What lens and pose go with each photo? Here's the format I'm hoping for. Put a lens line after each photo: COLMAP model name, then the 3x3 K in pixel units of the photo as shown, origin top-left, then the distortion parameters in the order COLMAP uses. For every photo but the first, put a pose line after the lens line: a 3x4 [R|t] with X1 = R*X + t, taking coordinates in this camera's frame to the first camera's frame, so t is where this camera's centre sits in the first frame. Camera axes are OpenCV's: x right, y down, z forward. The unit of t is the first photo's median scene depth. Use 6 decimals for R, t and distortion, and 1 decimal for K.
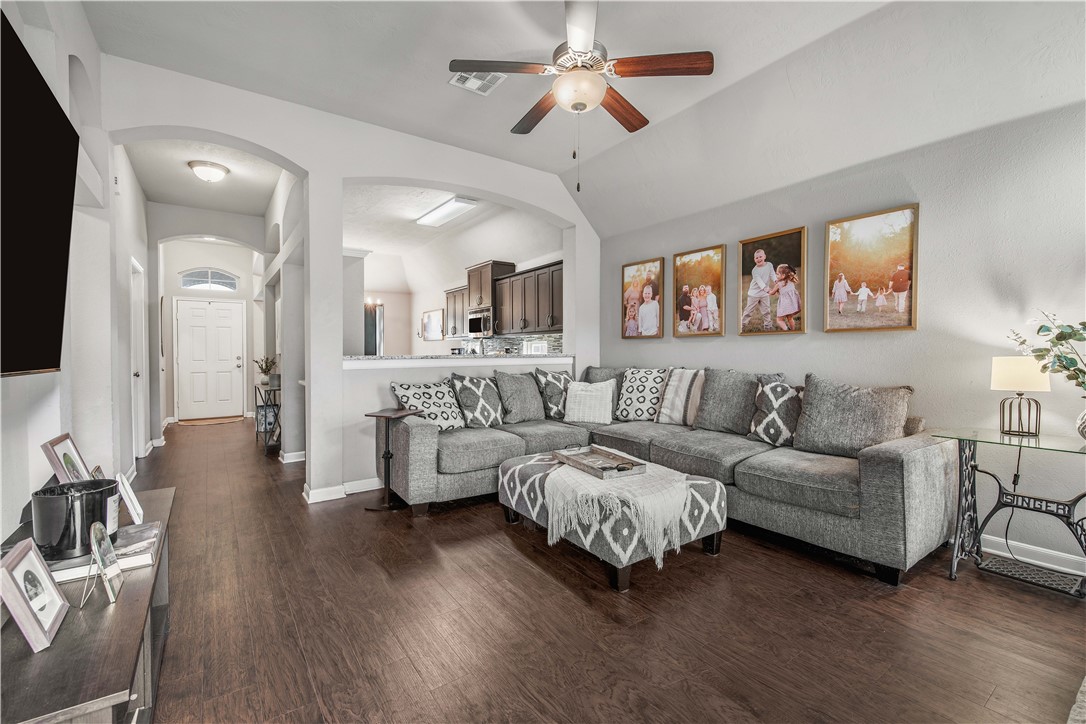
lens RADIAL K [[471.8, 0, 539.9], [0, 471.8, 357.9], [0, 0, 1]] dist [0.015480, -0.011363]
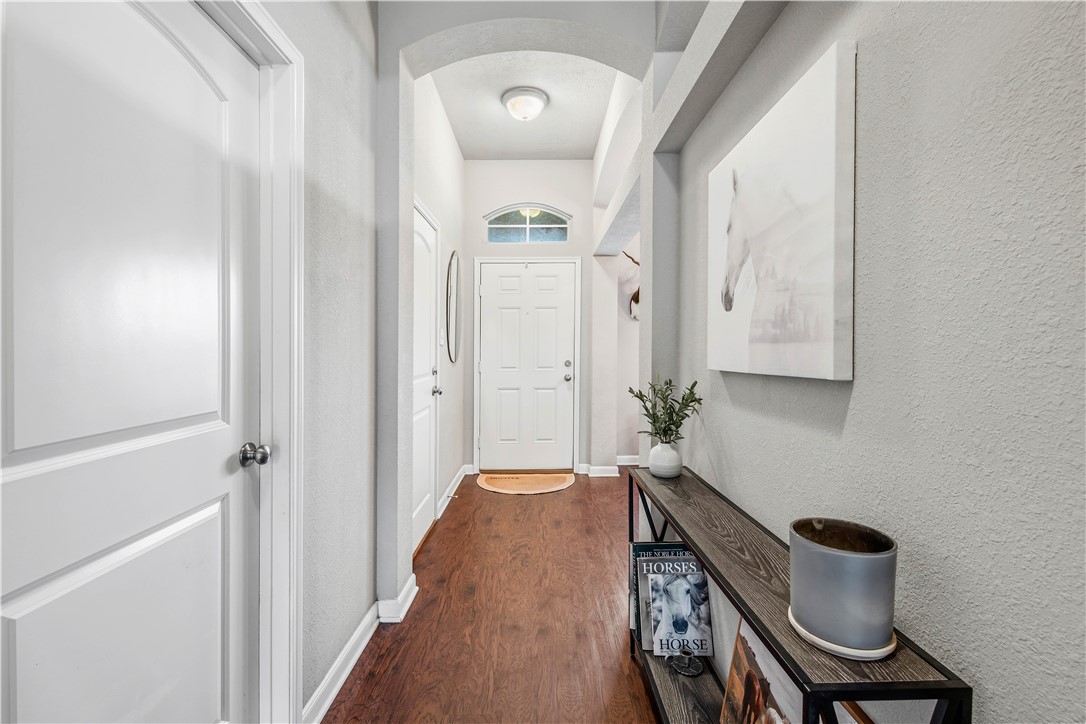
lens RADIAL K [[471.8, 0, 539.9], [0, 471.8, 357.9], [0, 0, 1]] dist [0.015480, -0.011363]
pose [[0.823823, 0.018834, -0.566534, -0.380733], [-0.014765, 0.999822, 0.011768, -0.014110], [0.566654, -0.001330, 0.823955, 0.572733]]
